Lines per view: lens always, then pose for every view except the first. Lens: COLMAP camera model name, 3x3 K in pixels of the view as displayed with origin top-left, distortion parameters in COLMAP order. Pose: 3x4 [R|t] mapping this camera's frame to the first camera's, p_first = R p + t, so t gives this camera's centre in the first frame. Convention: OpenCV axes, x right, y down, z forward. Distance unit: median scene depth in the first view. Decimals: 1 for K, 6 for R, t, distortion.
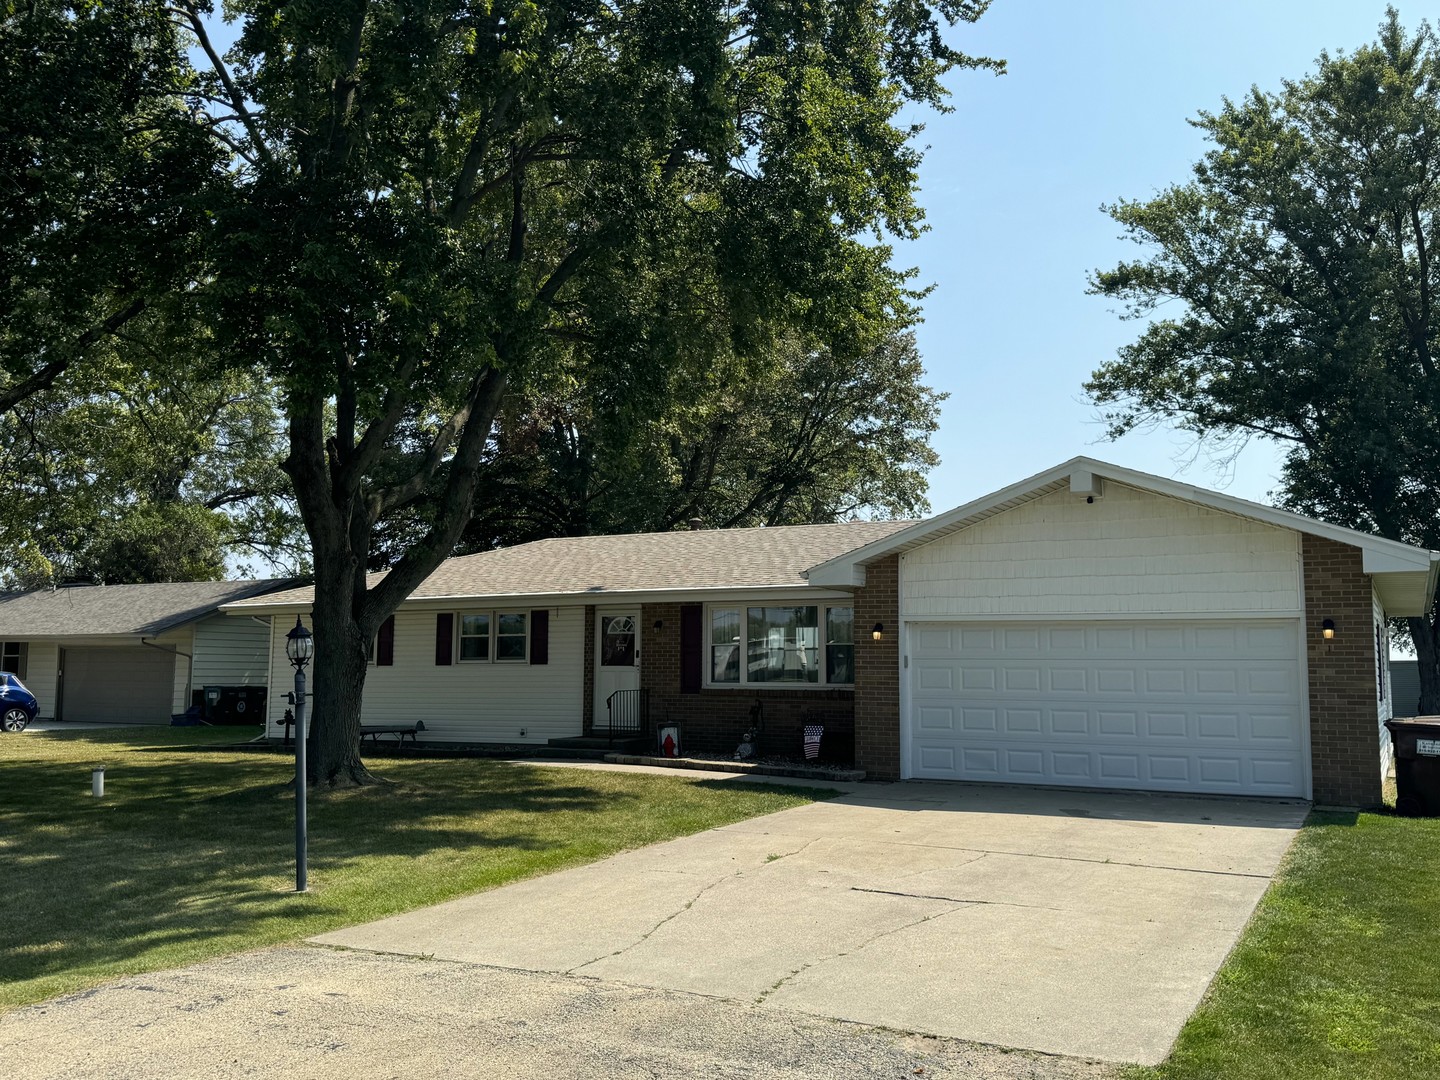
lens RADIAL K [[1277.2, 0, 720.2], [0, 1277.2, 529.9], [0, 0, 1]] dist [0.119847, -0.175652]
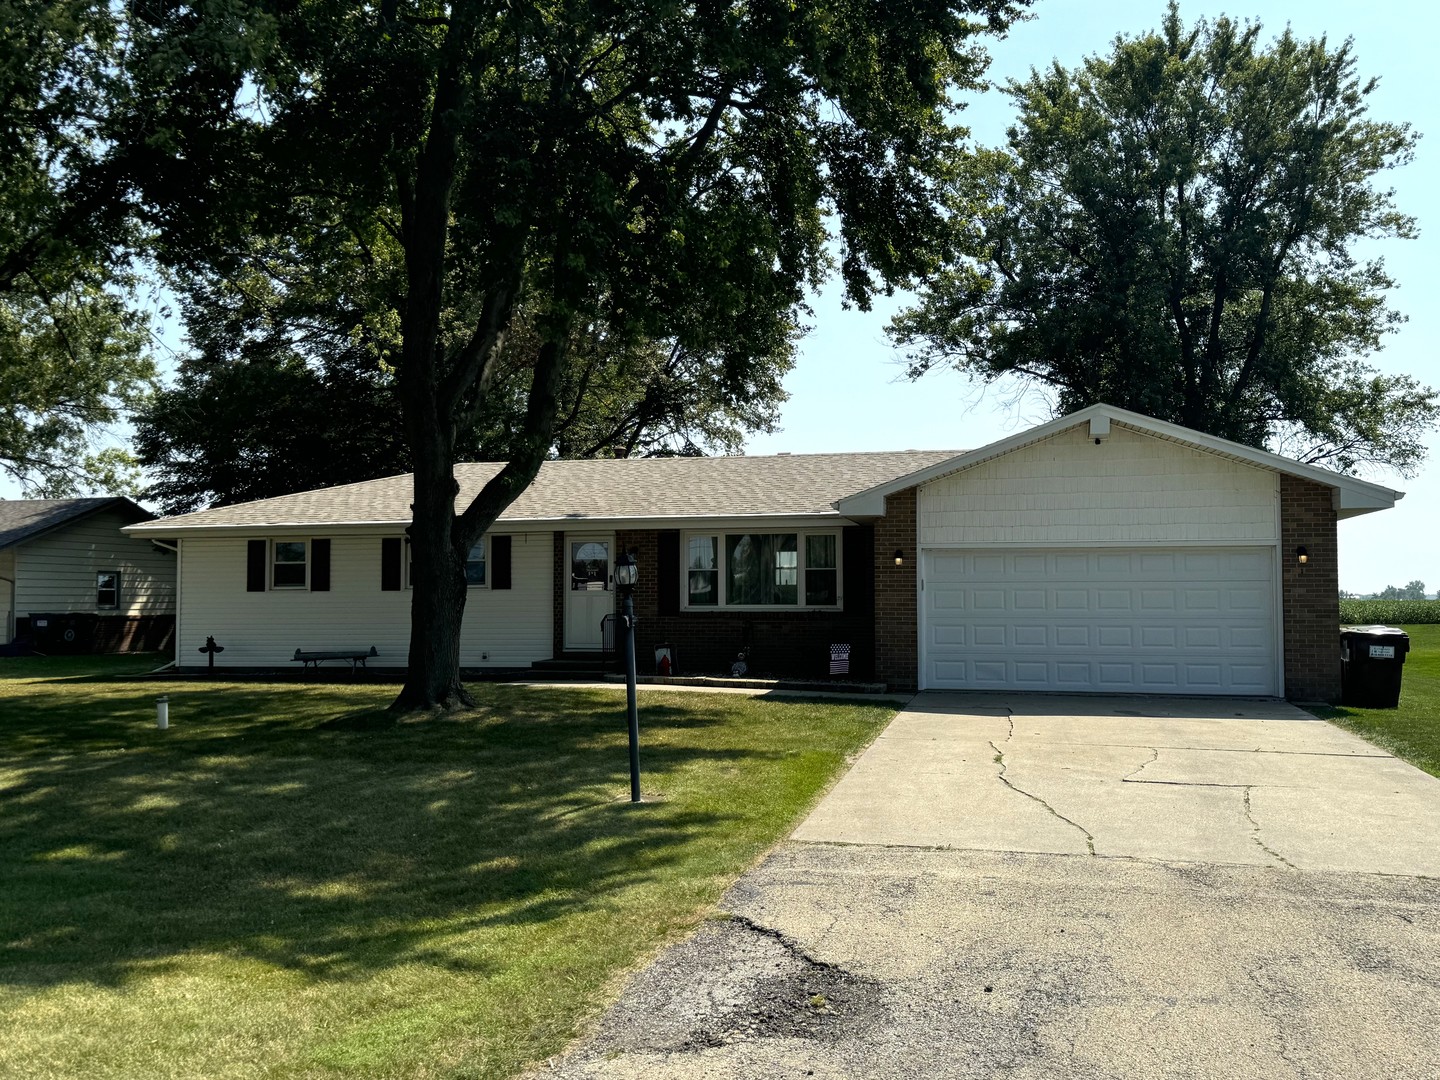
lens RADIAL K [[1253.1, 0, 720.0], [0, 1253.1, 540.0], [0, 0, 1]] dist [0.177573, -0.389656]
pose [[0.969742, 0.003494, 0.244105, -0.222857], [-0.019970, 0.997682, 0.065053, -0.001982], [-0.243312, -0.067960, 0.967564, -0.001048]]
